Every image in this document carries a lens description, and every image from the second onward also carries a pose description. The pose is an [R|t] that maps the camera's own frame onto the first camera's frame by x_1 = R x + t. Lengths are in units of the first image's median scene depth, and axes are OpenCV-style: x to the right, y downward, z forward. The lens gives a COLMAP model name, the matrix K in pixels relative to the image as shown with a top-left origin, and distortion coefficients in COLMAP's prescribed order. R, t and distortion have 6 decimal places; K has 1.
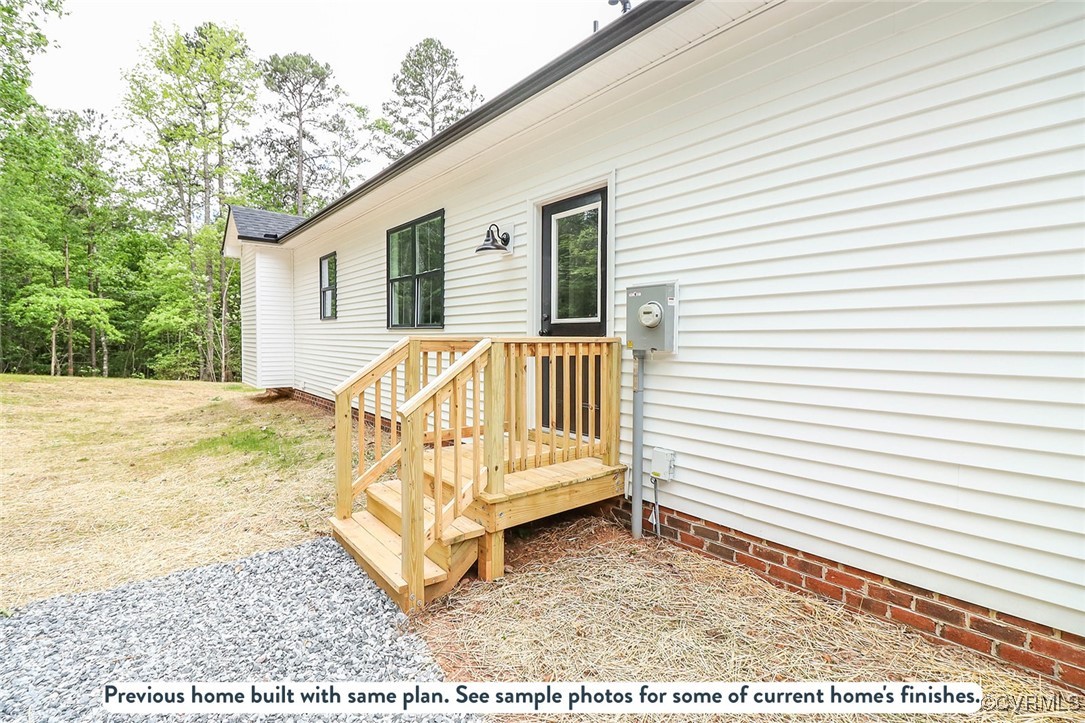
lens RADIAL K [[502.7, 0, 533.5], [0, 502.7, 353.9], [0, 0, 1]] dist [-0.014162, -0.007526]
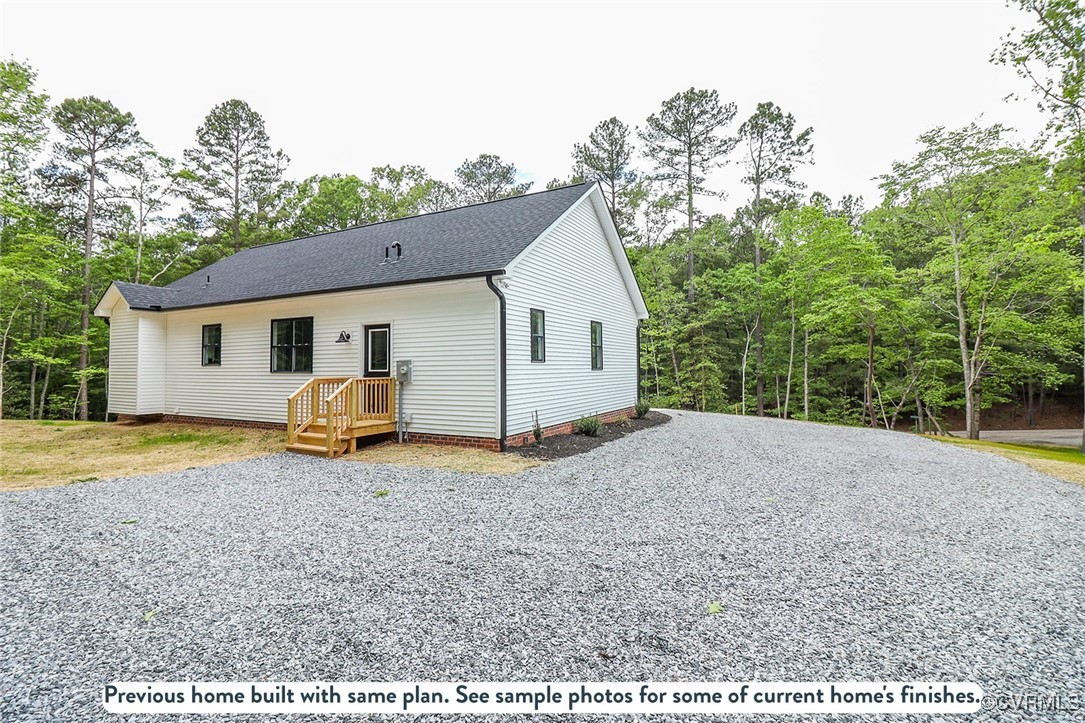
lens RADIAL K [[502.7, 0, 549.5], [0, 502.7, 347.1], [0, 0, 1]] dist [-0.014162, -0.007526]
pose [[0.913698, 0.003776, 0.406376, -0.158072], [0.025958, 0.997372, -0.067634, 0.011396], [-0.405564, 0.072346, 0.911199, -1.680801]]
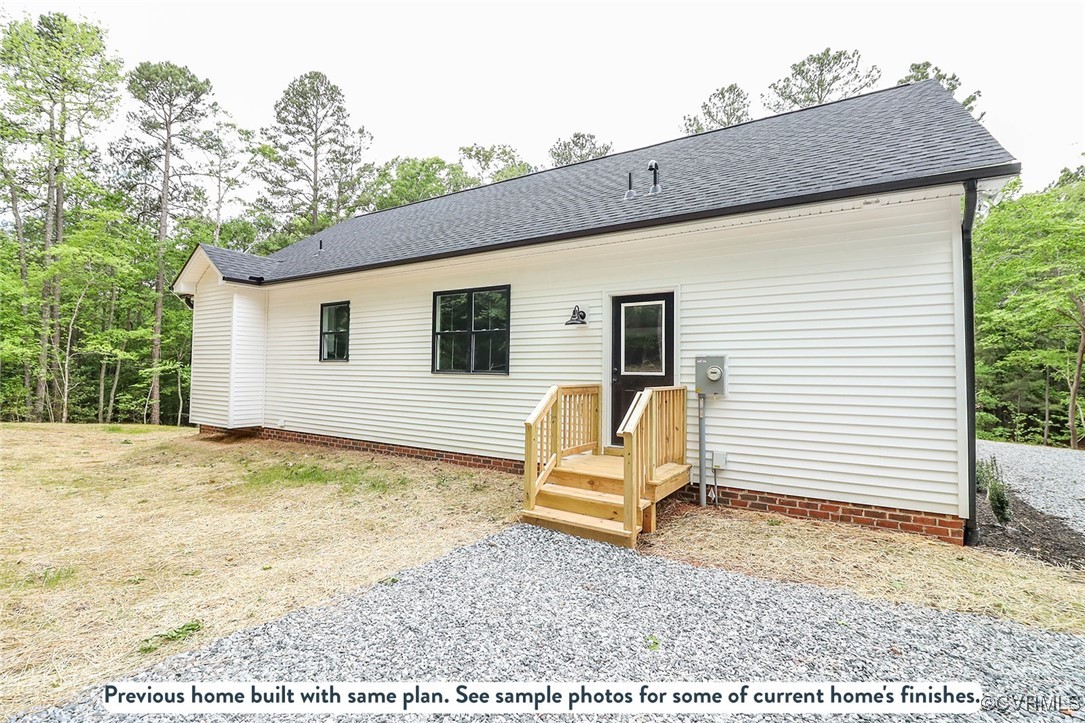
lens RADIAL K [[502.7, 0, 542.5], [0, 502.7, 354.3], [0, 0, 1]] dist [-0.014162, -0.007526]
pose [[0.947035, 0.018980, 0.320568, -0.656647], [0.002066, 0.997871, -0.065185, -0.024766], [-0.321123, 0.062395, 0.944980, -0.337118]]
